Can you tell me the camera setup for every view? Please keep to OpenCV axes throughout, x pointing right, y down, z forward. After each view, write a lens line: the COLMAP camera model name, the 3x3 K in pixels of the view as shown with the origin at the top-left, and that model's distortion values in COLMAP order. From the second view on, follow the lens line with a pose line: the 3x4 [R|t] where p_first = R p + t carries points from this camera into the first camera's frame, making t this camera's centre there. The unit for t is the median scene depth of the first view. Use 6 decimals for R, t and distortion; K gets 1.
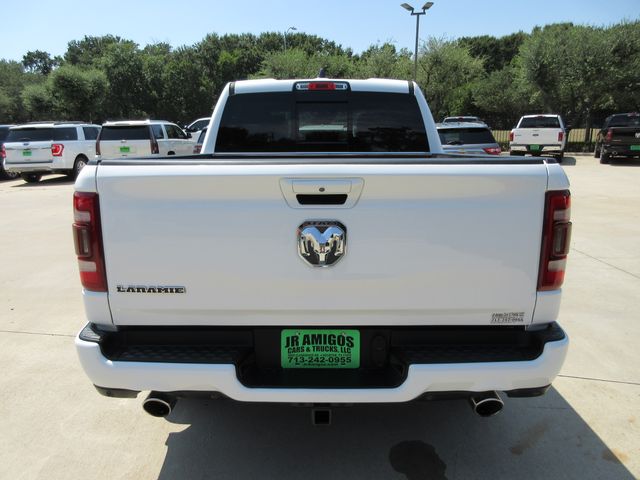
lens RADIAL K [[479.3, 0, 318.4], [0, 479.3, 243.4], [0, 0, 1]] dist [-0.001875, -0.001268]
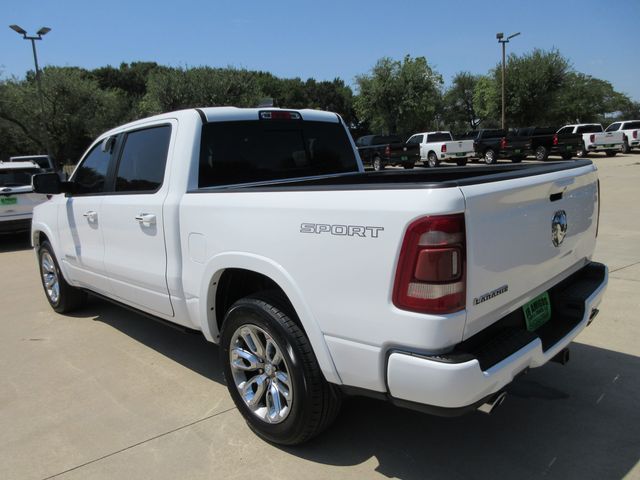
lens RADIAL K [[479.3, 0, 319.4], [0, 479.3, 241.2], [0, 0, 1]] dist [-0.001875, -0.001268]
pose [[0.701117, -0.161641, 0.694483, -0.109863], [0.208082, 0.977954, 0.017549, -0.010011], [-0.682009, 0.132205, 0.719295, 0.037070]]
